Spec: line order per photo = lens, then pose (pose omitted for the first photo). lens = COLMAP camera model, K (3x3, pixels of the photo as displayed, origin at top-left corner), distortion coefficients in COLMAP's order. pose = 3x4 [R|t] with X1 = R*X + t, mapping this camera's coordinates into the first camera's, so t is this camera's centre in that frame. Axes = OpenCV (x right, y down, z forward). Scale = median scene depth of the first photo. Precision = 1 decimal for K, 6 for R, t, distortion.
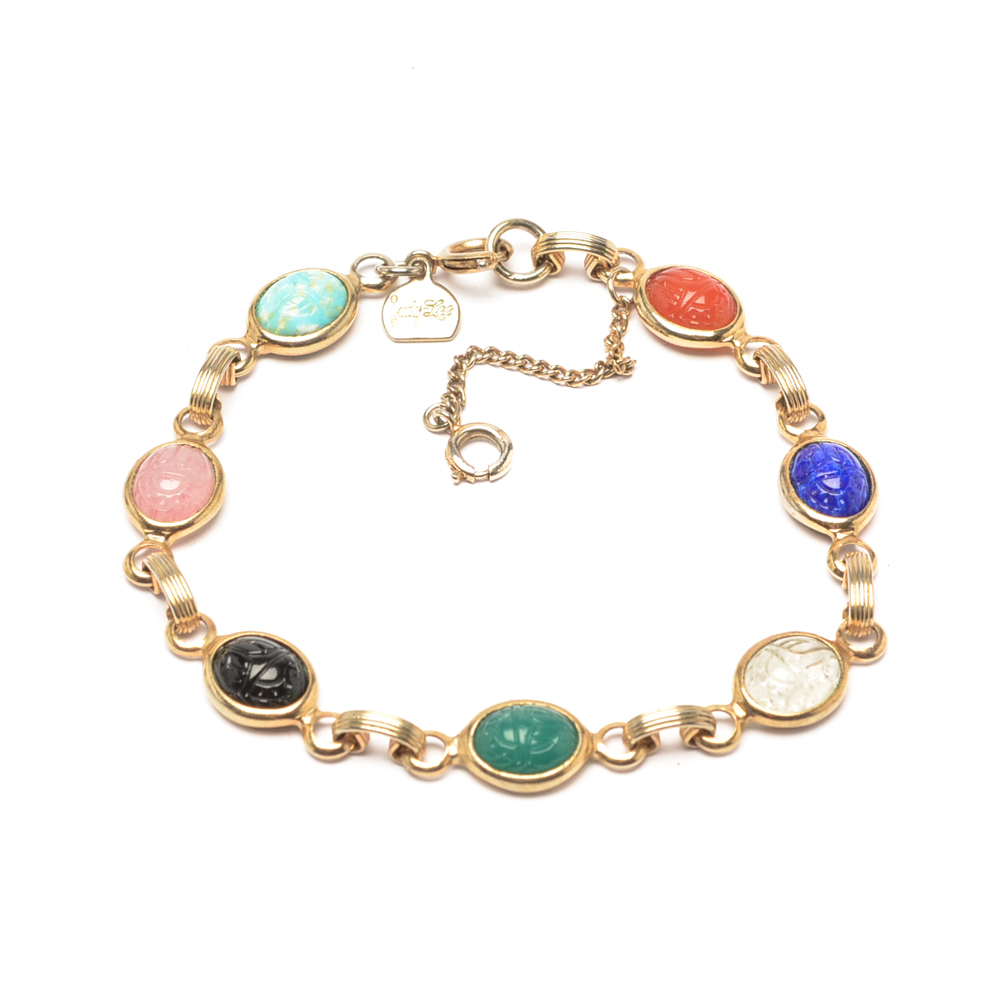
lens RADIAL K [[3410.6, 0, 500.0], [0, 3410.6, 500.0], [0, 0, 1]] dist [-0.024389, -0.610696]
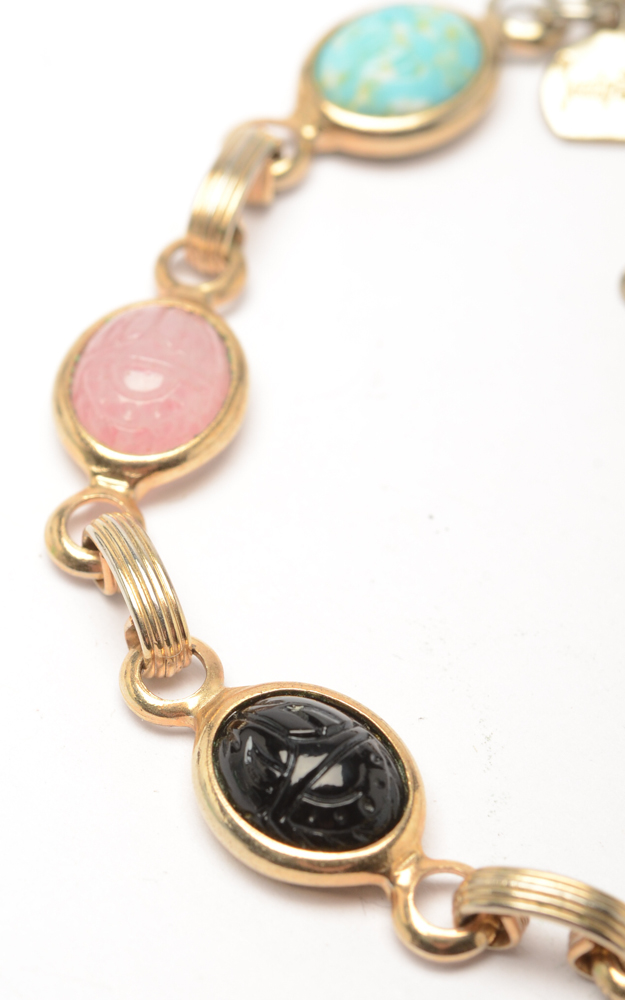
lens RADIAL K [[2635.2, 0, 312.5], [0, 2635.2, 500.0], [0, 0, 1]] dist [0.053972, 0.789615]
pose [[0.998317, 0.057050, -0.010431, -0.068167], [-0.056615, 0.997670, 0.038075, -0.003337], [0.012579, -0.037421, 0.999220, 0.618577]]
